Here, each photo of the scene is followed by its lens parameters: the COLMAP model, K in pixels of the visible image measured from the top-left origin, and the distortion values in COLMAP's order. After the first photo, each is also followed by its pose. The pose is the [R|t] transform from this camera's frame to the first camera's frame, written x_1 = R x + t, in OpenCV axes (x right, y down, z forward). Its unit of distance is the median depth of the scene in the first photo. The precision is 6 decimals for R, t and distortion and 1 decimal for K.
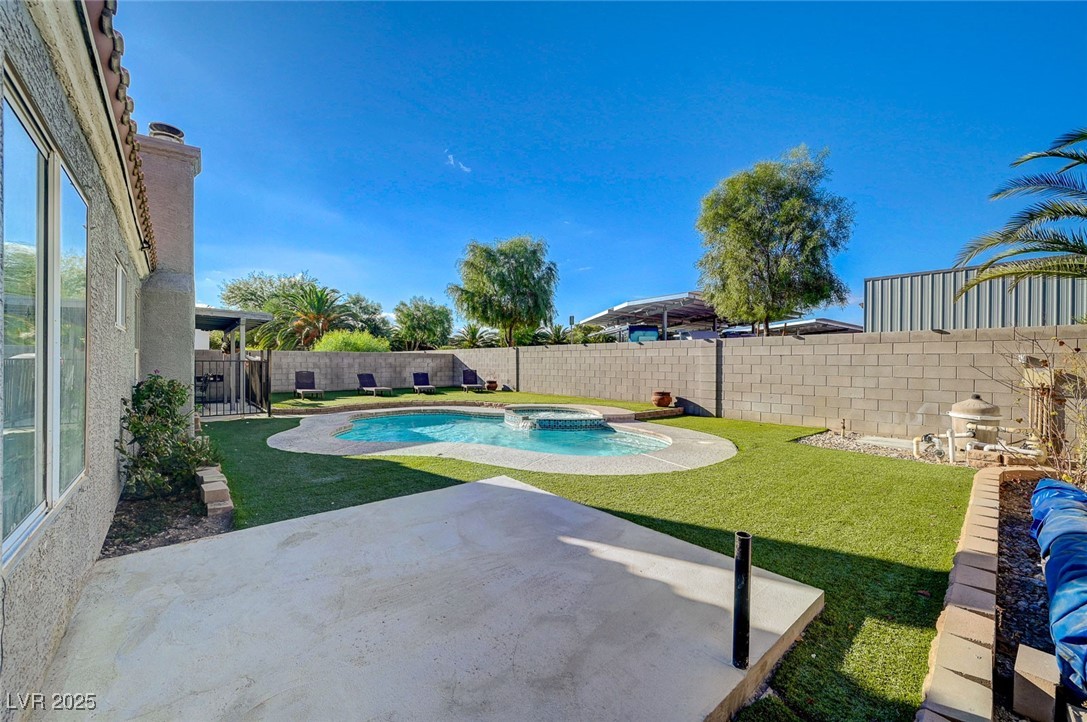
lens RADIAL K [[433.6, 0, 547.6], [0, 433.6, 361.2], [0, 0, 1]] dist [0.003967, -0.000313]
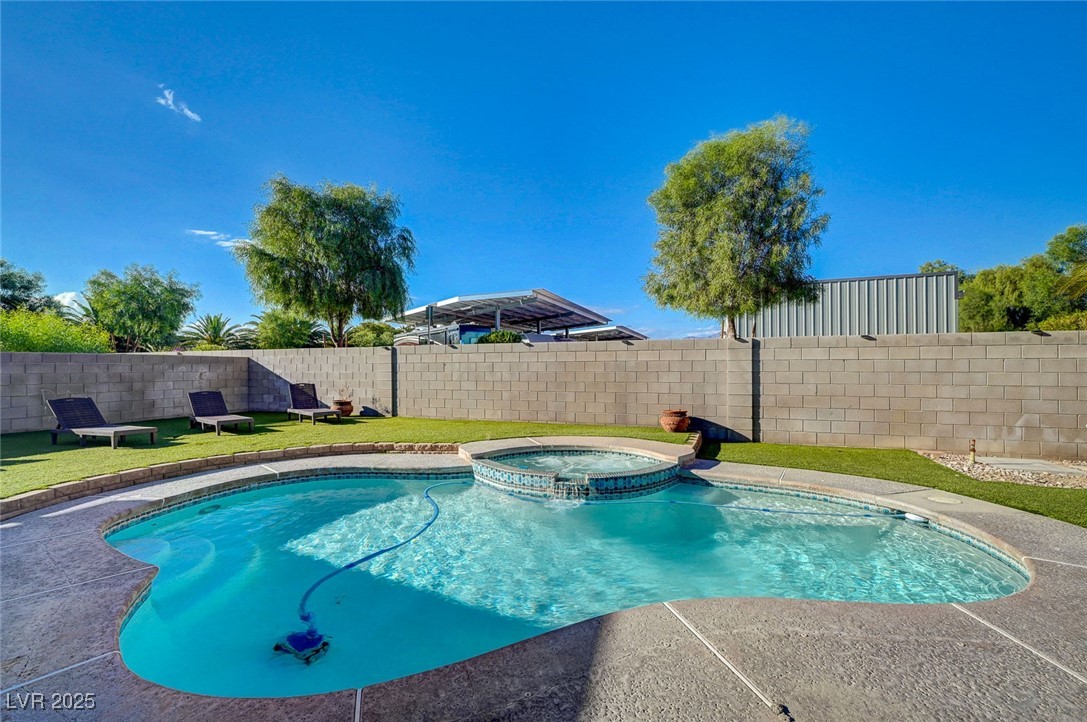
lens RADIAL K [[451.3, 0, 541.0], [0, 451.3, 371.0], [0, 0, 1]] dist [-0.007763, -0.000369]
pose [[0.875310, -0.010231, 0.483454, -0.174721], [0.005544, 0.999923, 0.011123, -0.002803], [-0.483530, -0.007056, 0.875299, 0.275976]]
